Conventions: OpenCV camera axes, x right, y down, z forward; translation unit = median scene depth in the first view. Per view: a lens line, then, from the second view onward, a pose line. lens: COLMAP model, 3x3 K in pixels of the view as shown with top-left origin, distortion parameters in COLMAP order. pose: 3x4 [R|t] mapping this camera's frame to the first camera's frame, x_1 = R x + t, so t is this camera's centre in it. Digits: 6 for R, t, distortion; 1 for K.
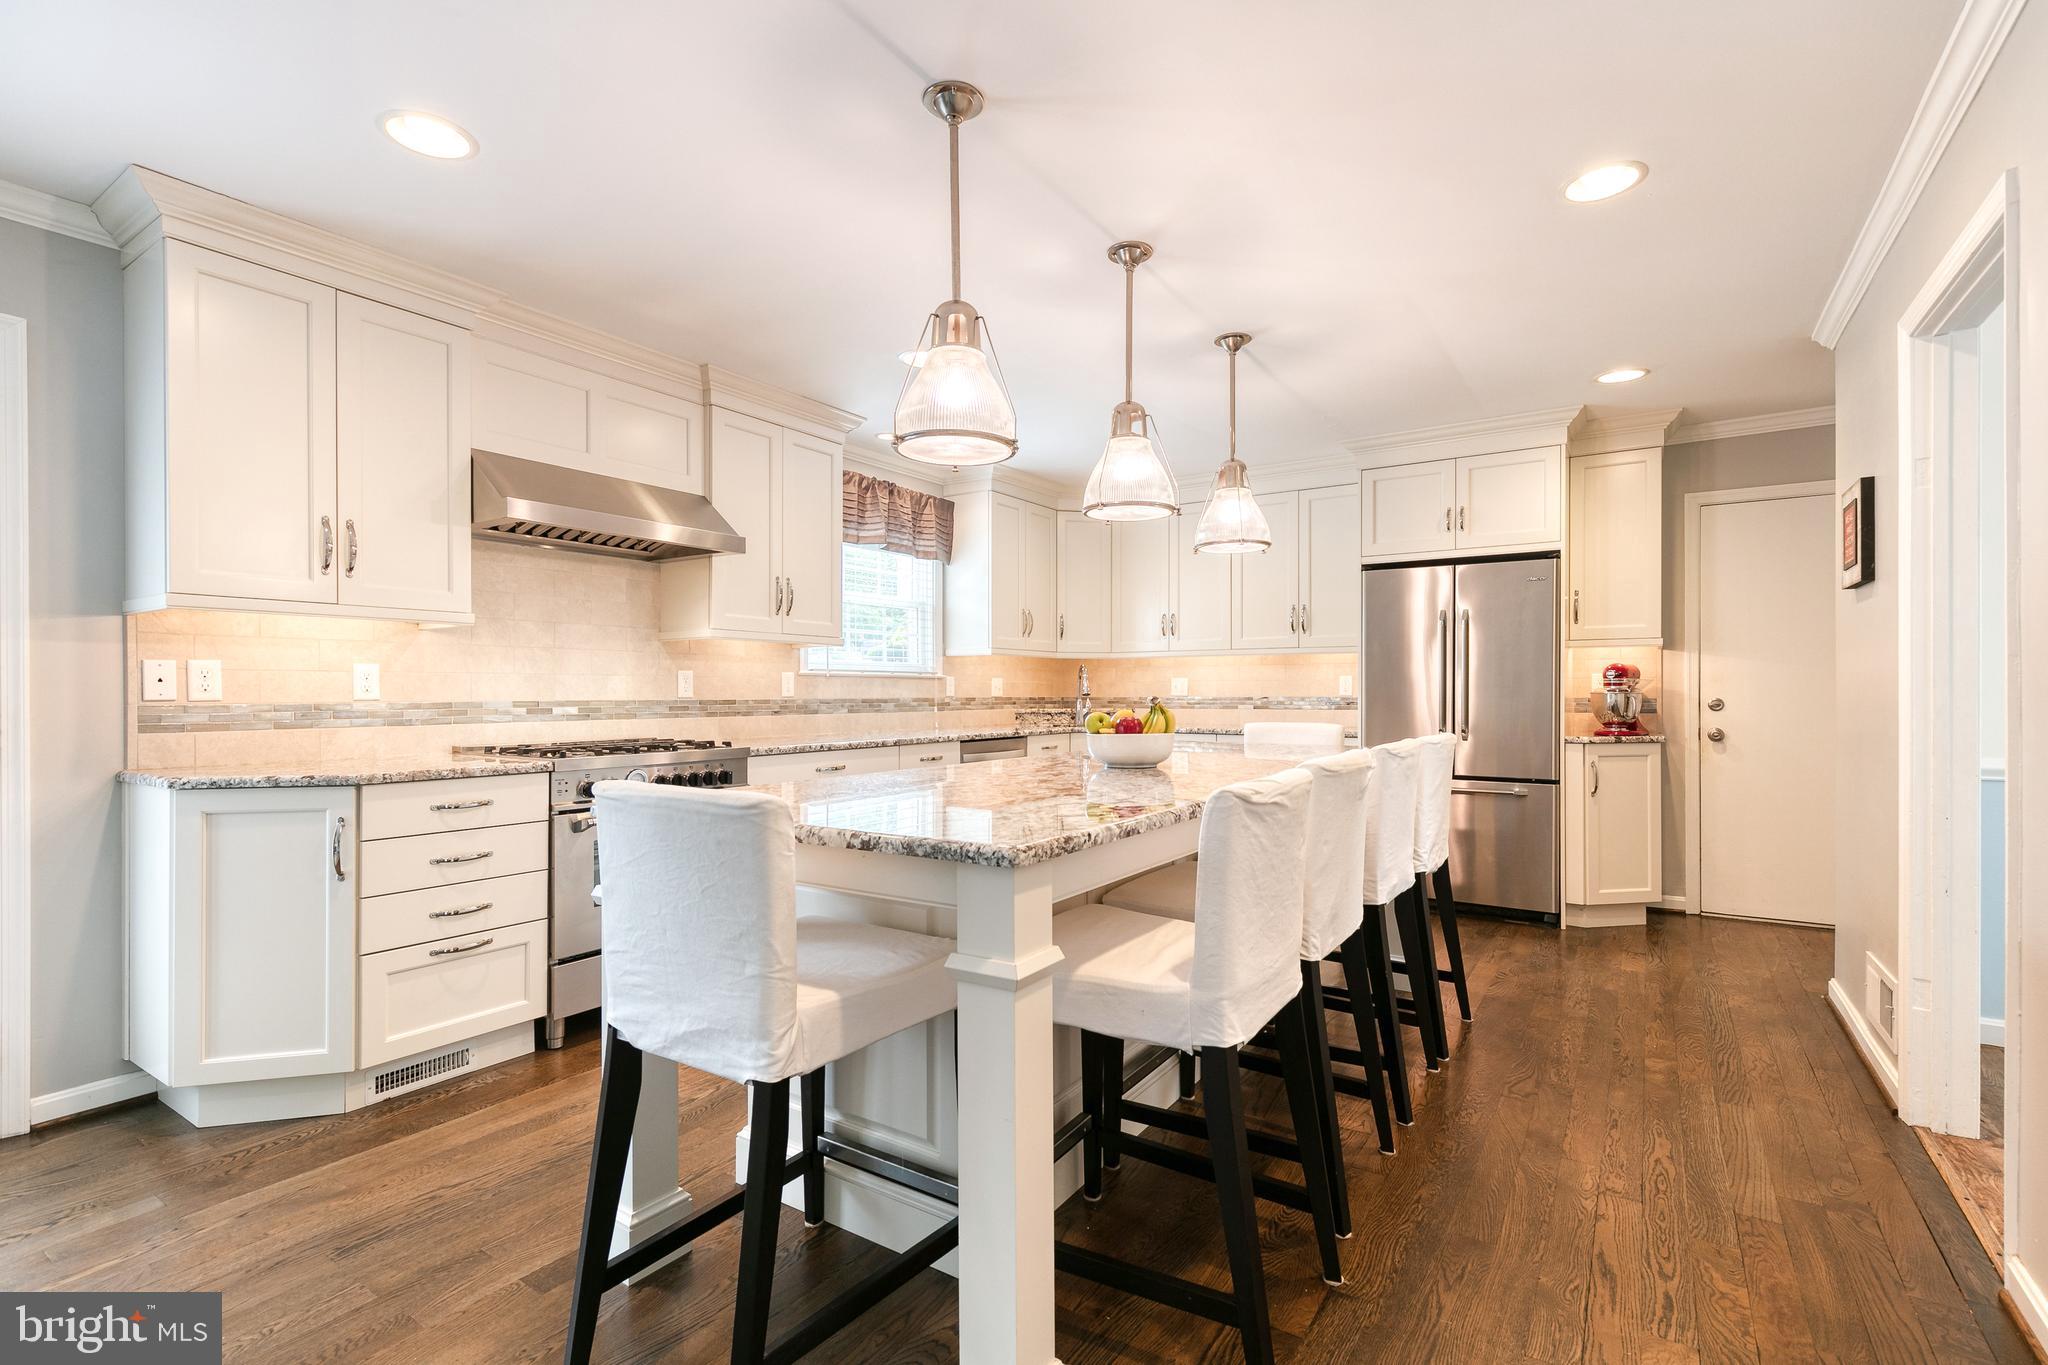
lens RADIAL K [[927.4, 0, 1042.9], [0, 927.4, 691.4], [0, 0, 1]] dist [0.010910, -0.000053]
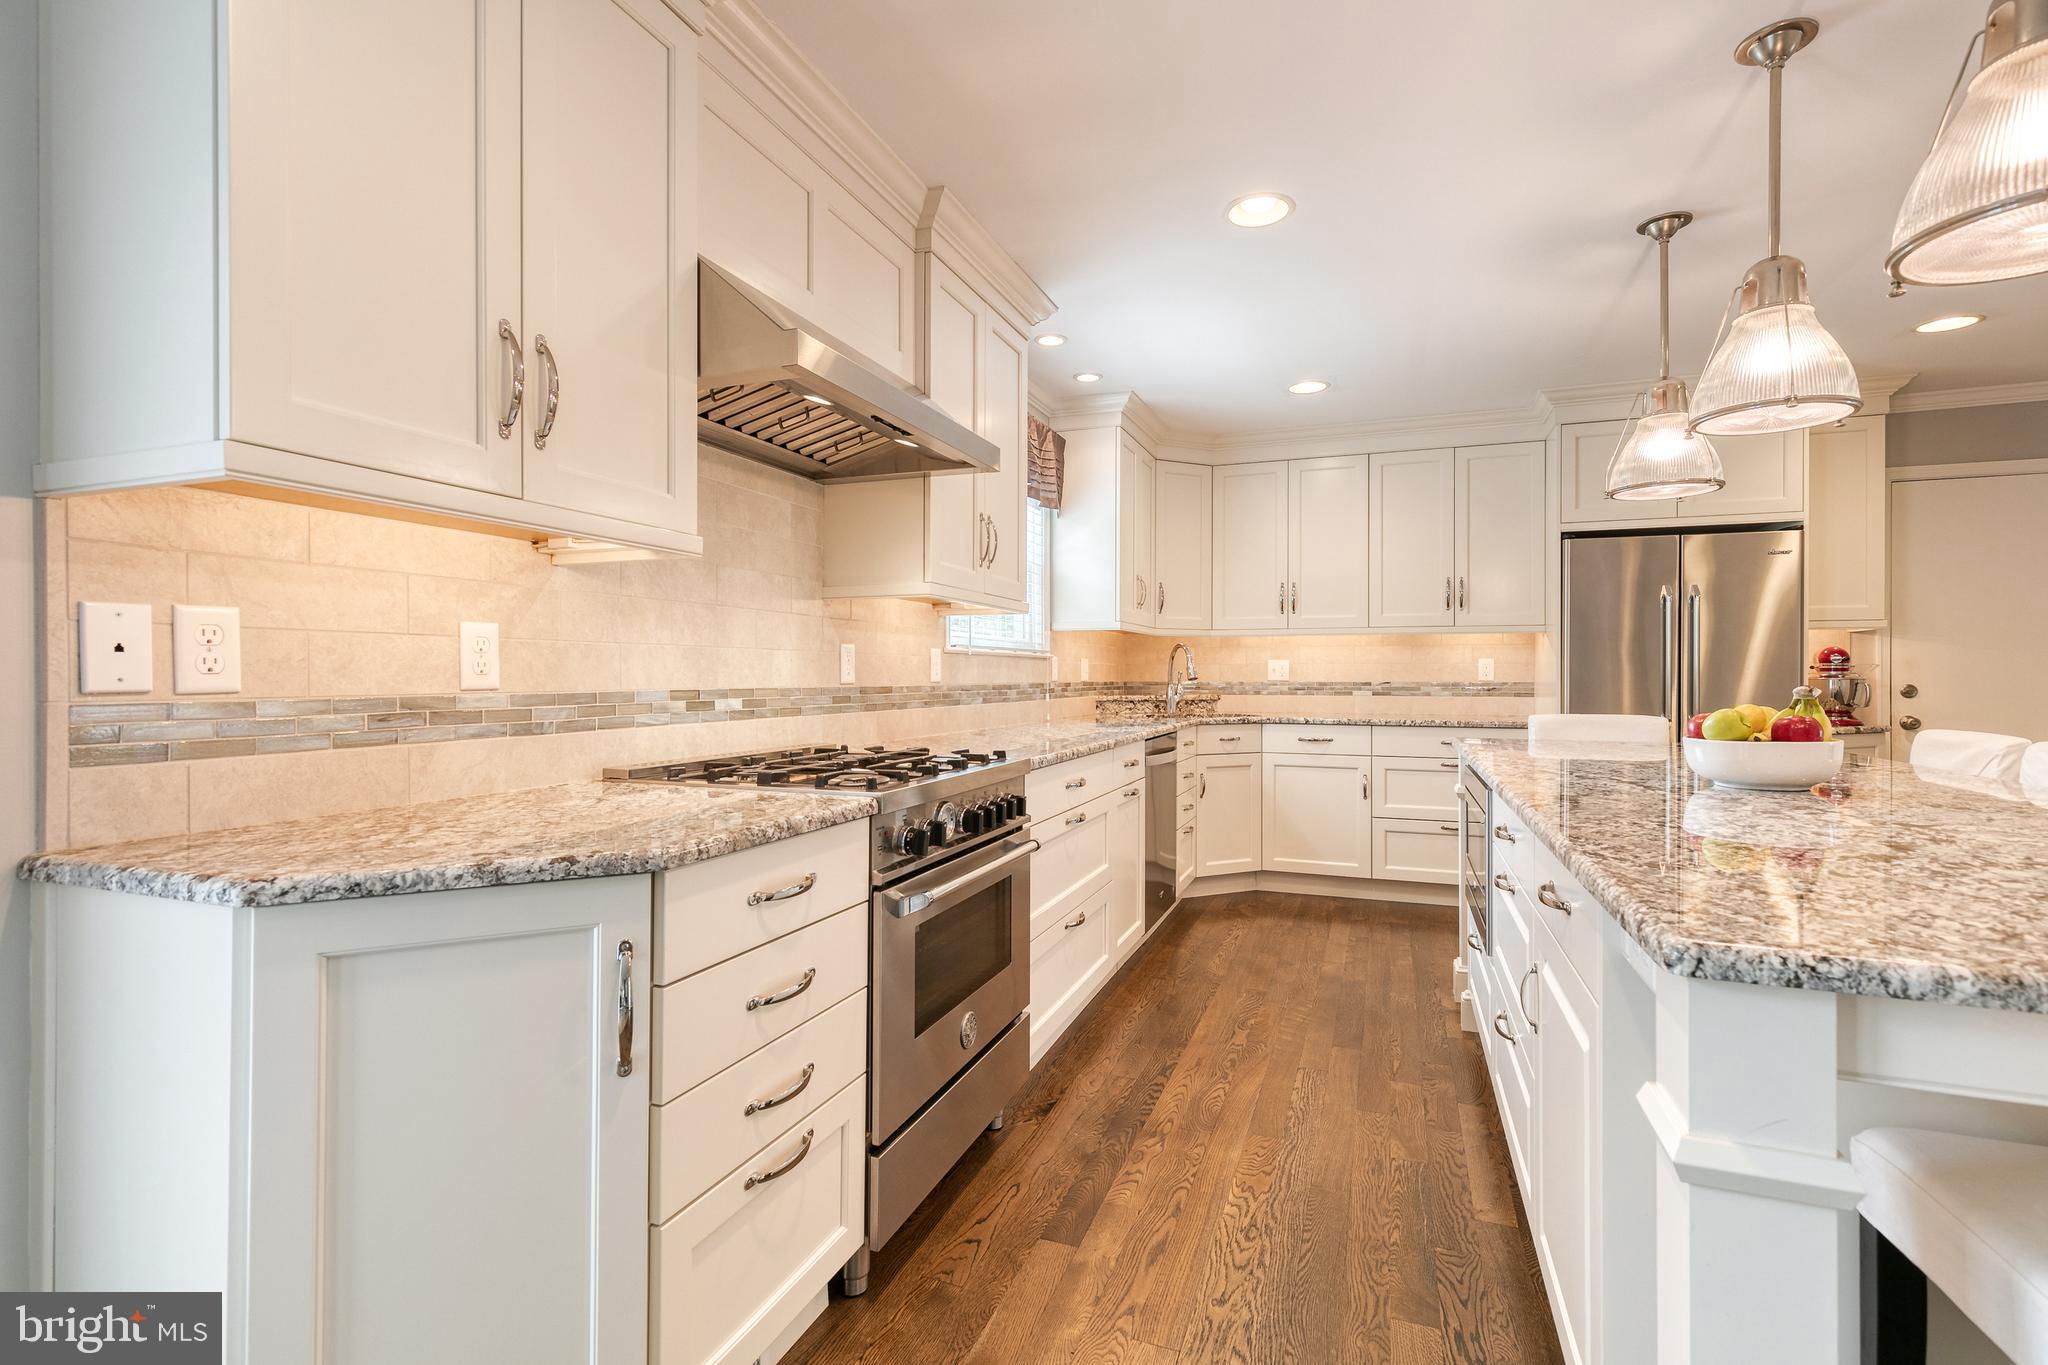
lens RADIAL K [[926.5, 0, 1042.3], [0, 926.5, 670.5], [0, 0, 1]] dist [0.010986, -0.000342]
pose [[0.975461, 0.003951, 0.220135, -0.423642], [-0.003114, 0.999987, -0.004151, -0.000480], [-0.220148, 0.003363, 0.975461, 0.321757]]
